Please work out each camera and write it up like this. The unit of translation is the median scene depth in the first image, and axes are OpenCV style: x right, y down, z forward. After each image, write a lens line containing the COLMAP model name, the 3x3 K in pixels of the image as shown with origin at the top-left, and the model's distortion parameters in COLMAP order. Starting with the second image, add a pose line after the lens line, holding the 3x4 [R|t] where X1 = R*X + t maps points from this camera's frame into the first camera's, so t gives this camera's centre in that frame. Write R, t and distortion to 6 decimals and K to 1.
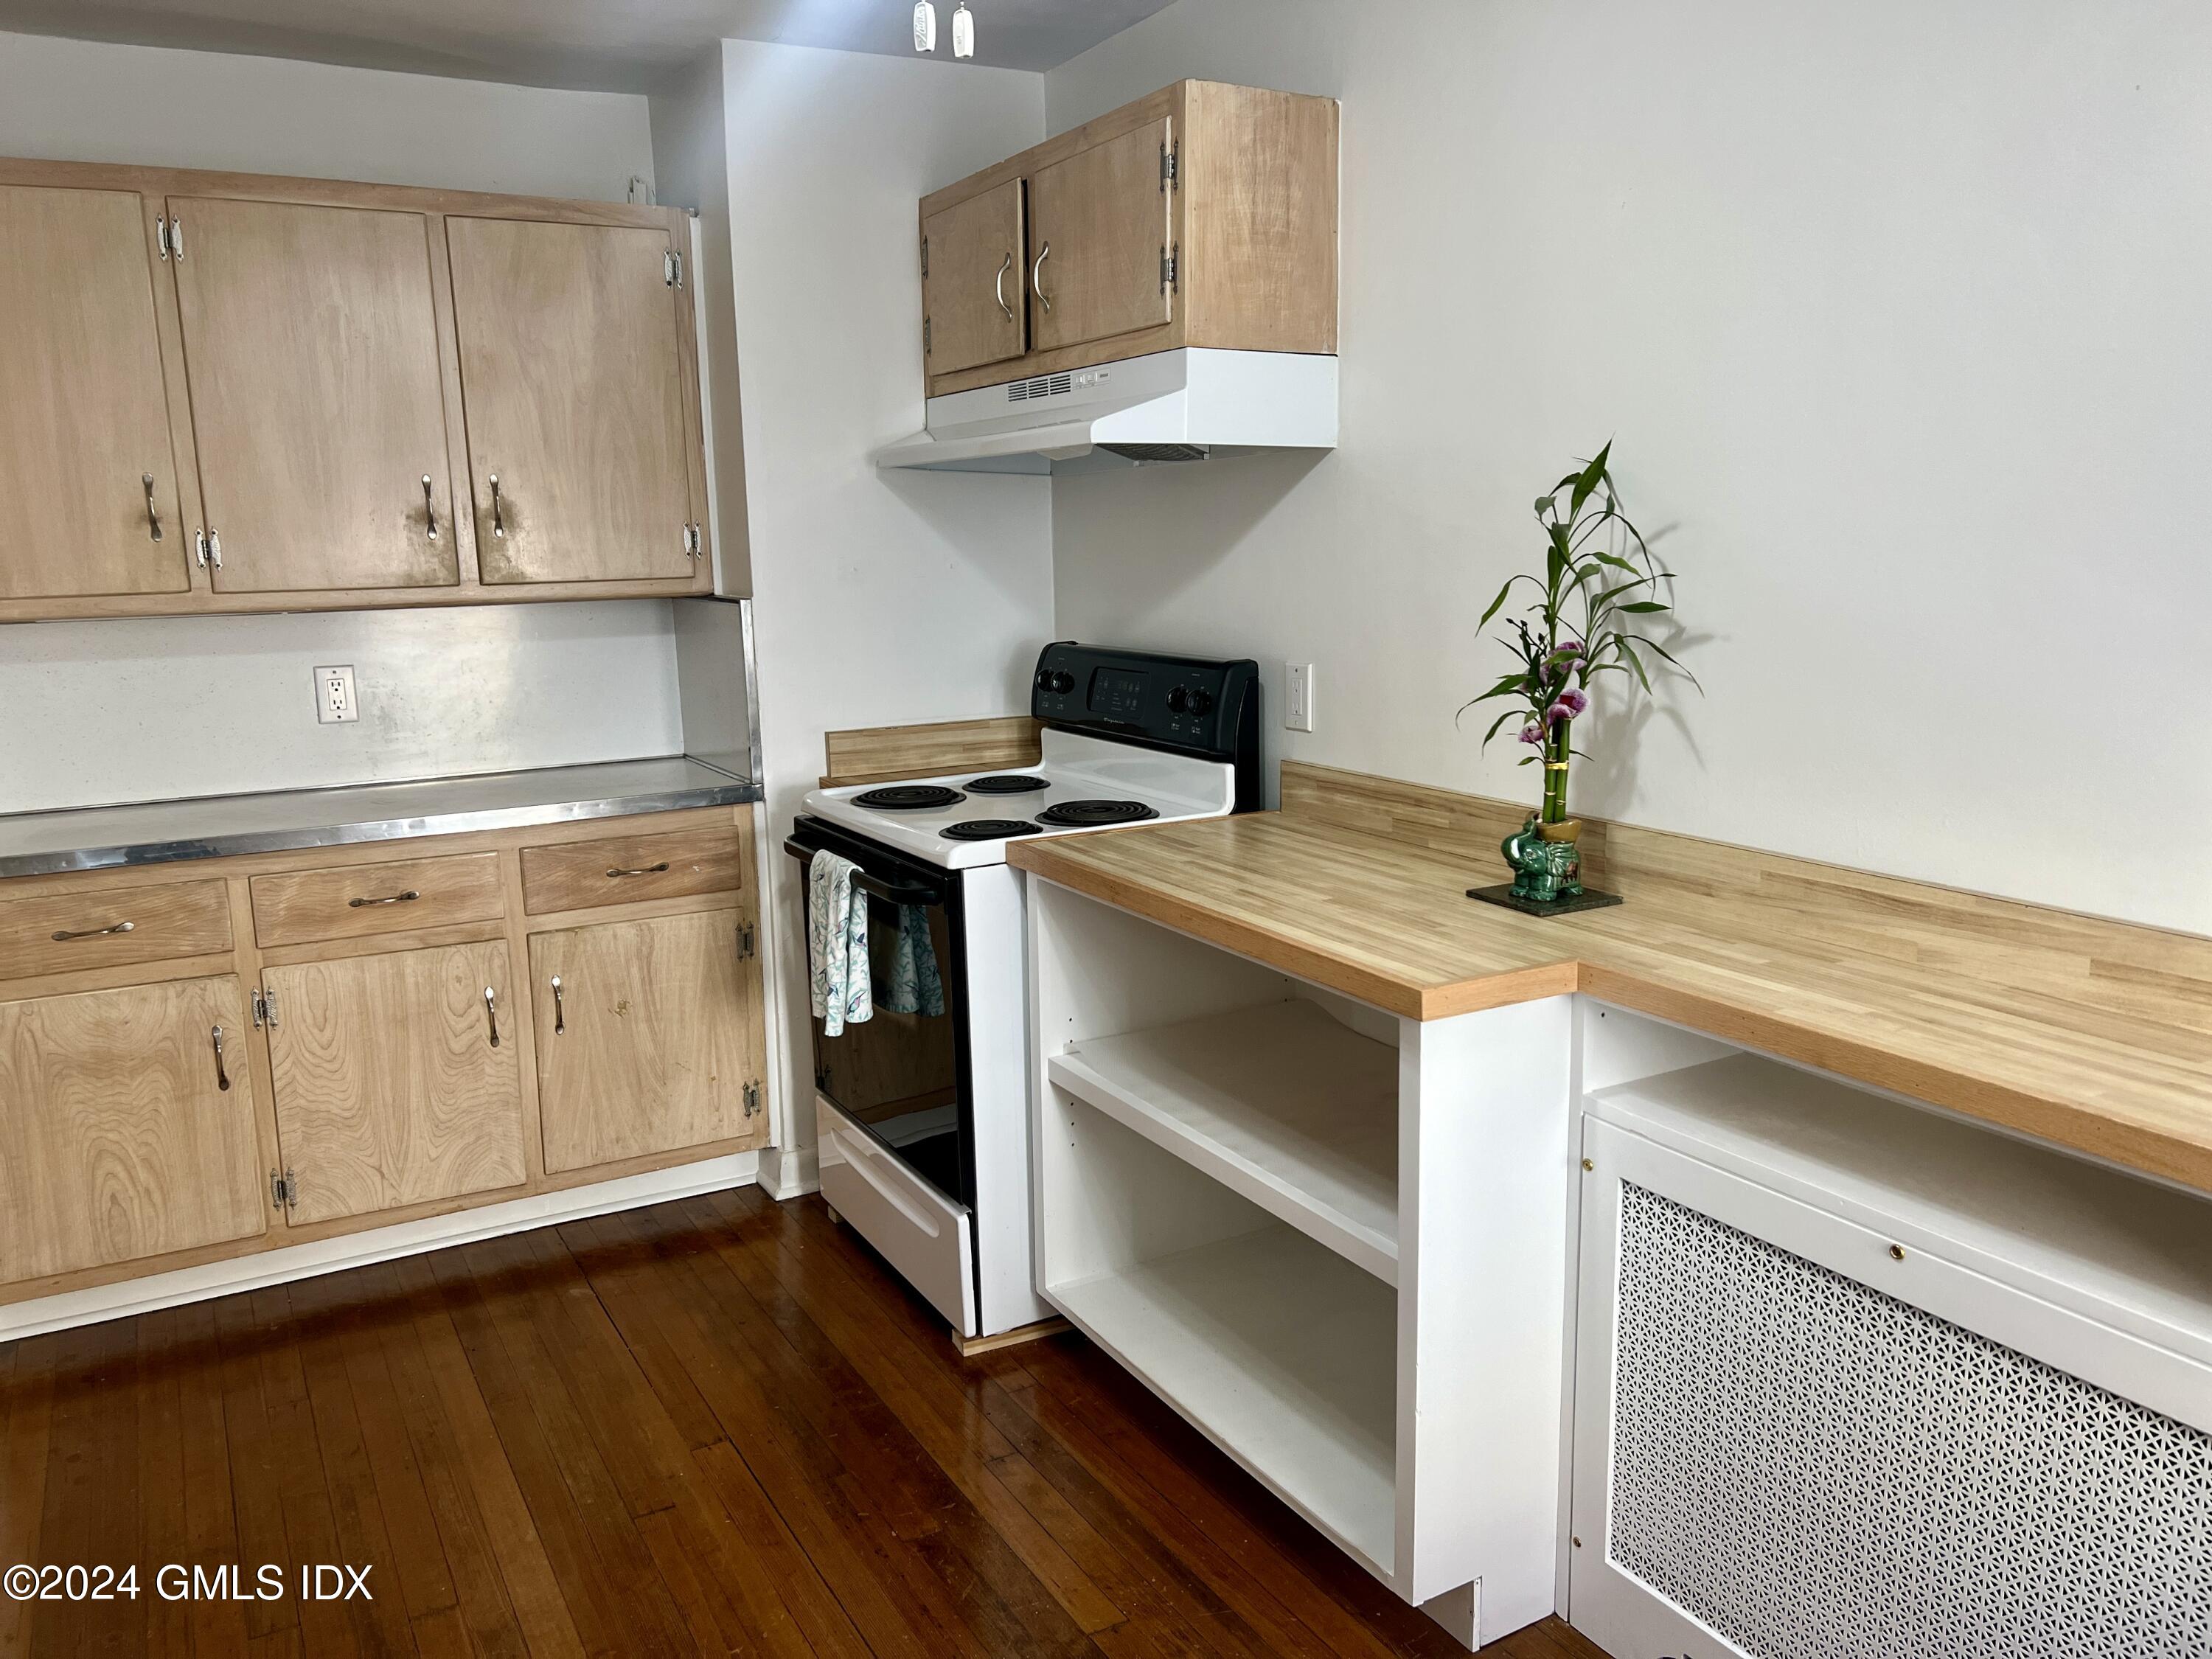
lens RADIAL K [[1653.1, 0, 1118.5], [0, 1653.1, 840.4], [0, 0, 1]] dist [0.045393, -0.018627]
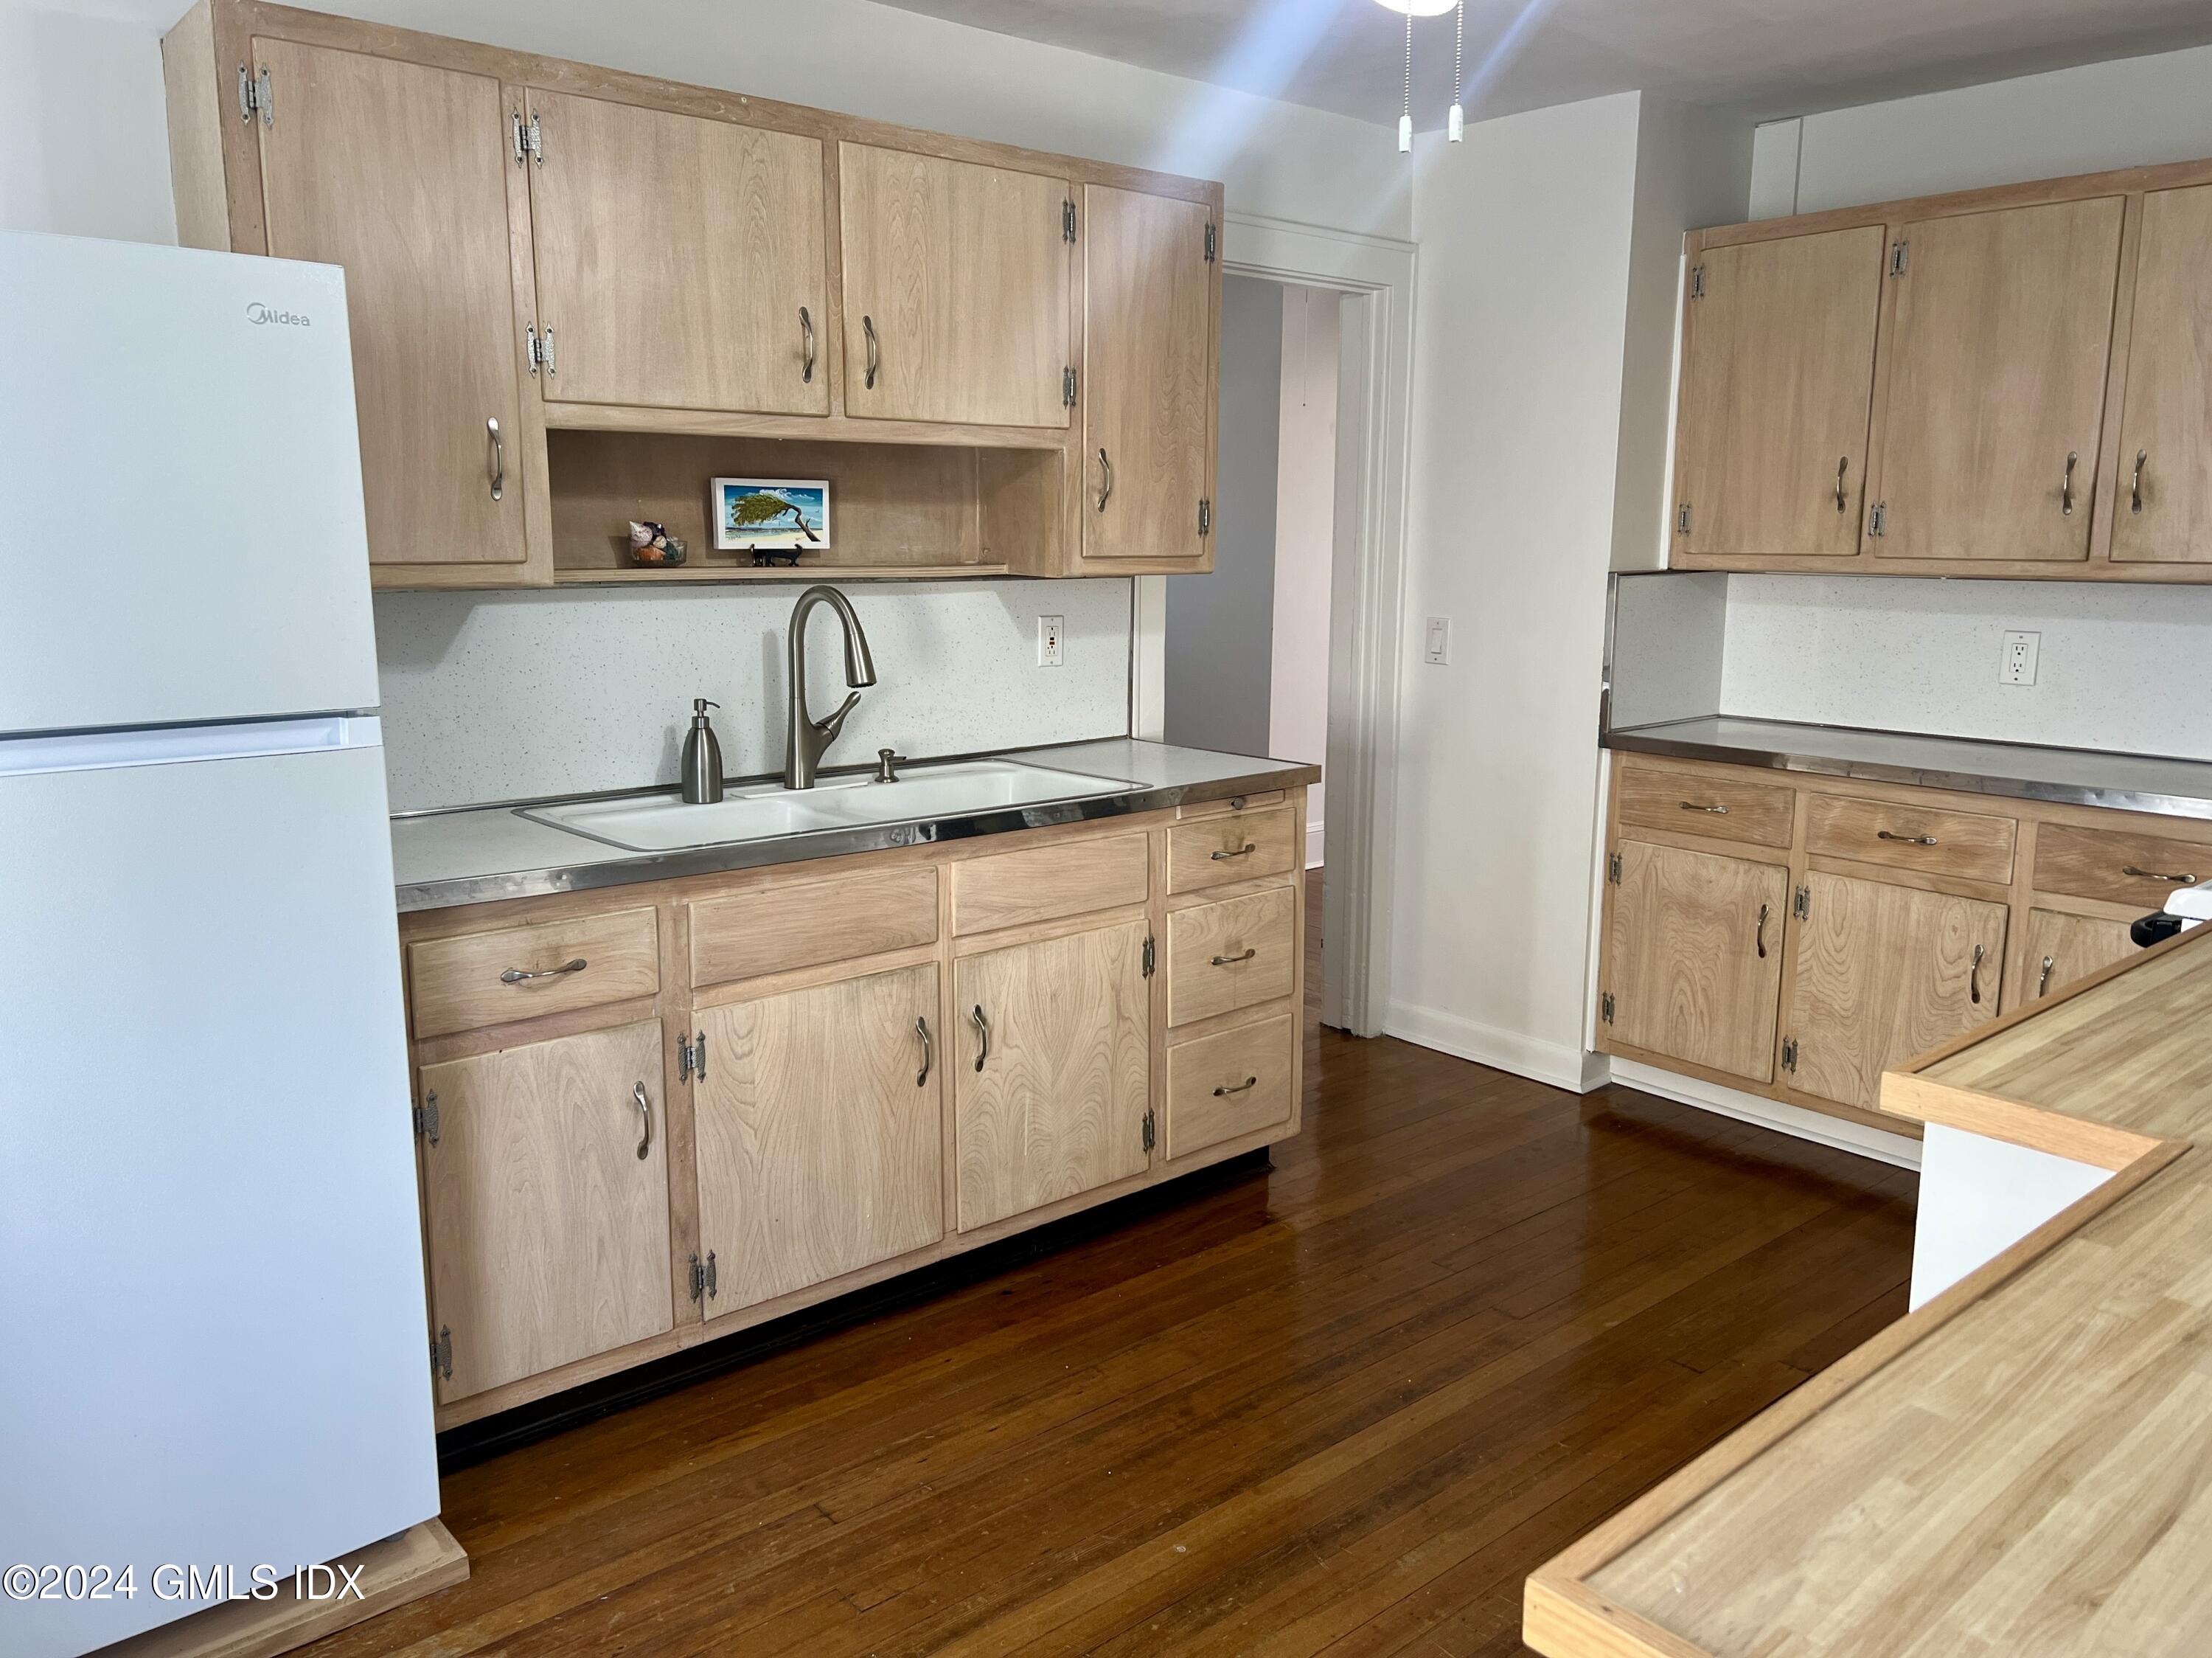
lens RADIAL K [[1653.3, 0, 1122.9], [0, 1653.3, 816.6], [0, 0, 1]] dist [0.045393, -0.018627]
pose [[0.204355, 0.196880, -0.958894, 0.524173], [-0.189761, 0.968952, 0.158504, -0.056572], [0.960328, 0.149570, 0.235371, 0.238678]]
